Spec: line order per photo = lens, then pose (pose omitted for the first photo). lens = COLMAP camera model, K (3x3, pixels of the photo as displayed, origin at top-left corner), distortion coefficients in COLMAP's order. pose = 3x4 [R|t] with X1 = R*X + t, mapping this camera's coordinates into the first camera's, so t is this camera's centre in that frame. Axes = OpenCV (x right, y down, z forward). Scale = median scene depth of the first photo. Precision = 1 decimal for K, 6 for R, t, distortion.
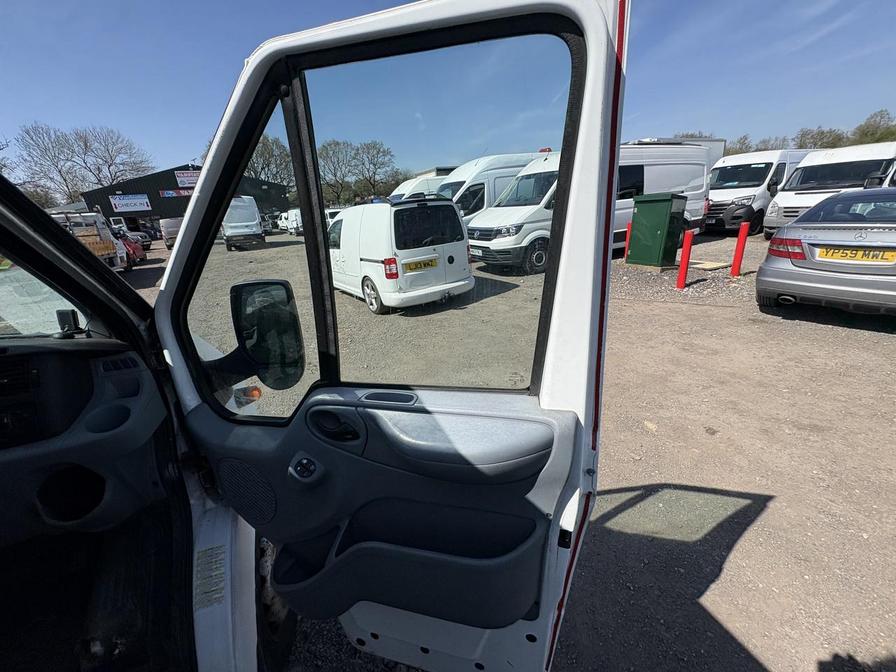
lens RADIAL K [[356.0, 0, 448.0], [0, 356.0, 336.0], [0, 0, 1]] dist [0.001452, 0.000561]
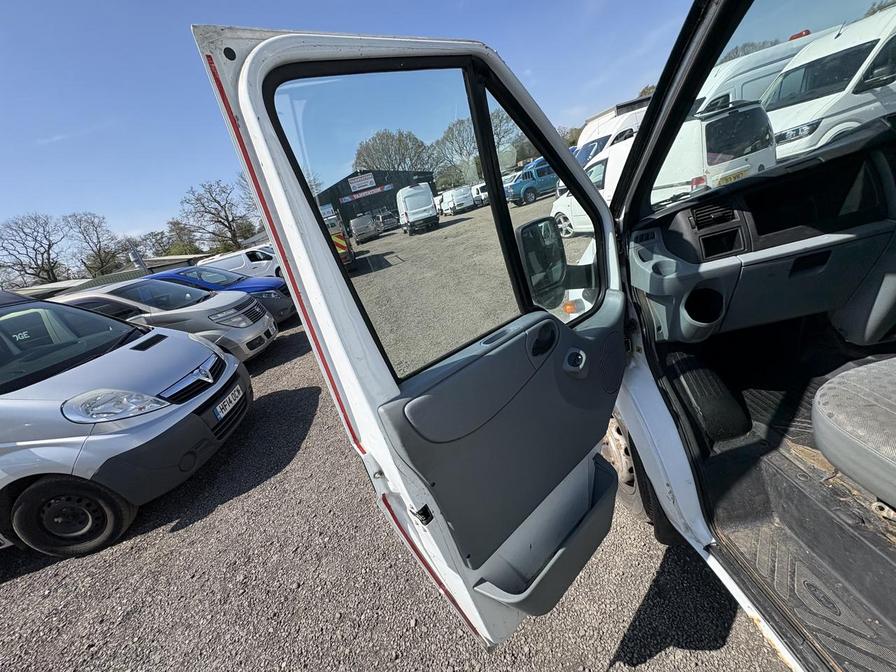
lens RADIAL K [[358.2, 0, 449.6], [0, 358.2, 335.3], [0, 0, 1]] dist [0.000252, 0.000848]
pose [[0.938139, -0.063454, -0.340394, -0.256701], [0.085590, 0.995055, 0.050395, 0.055504], [0.335513, -0.076412, 0.938931, -0.099226]]
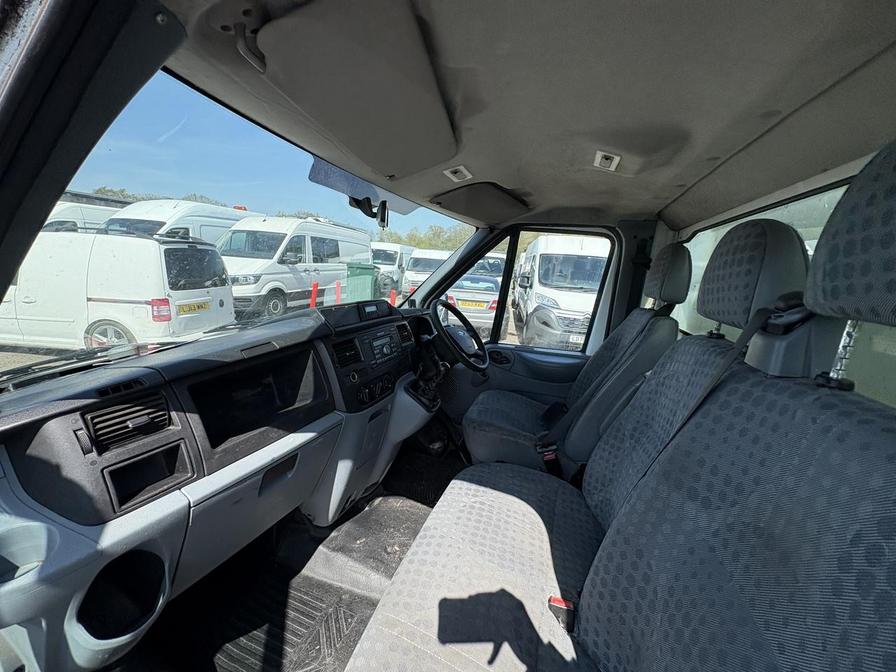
lens RADIAL K [[356.0, 0, 448.0], [0, 356.0, 336.0], [0, 0, 1]] dist [0.001452, 0.000561]
pose [[0.598767, -0.044201, 0.799703, -0.232203], [0.167775, 0.983245, -0.071274, 0.031128], [-0.783154, 0.176847, 0.596151, -0.047143]]
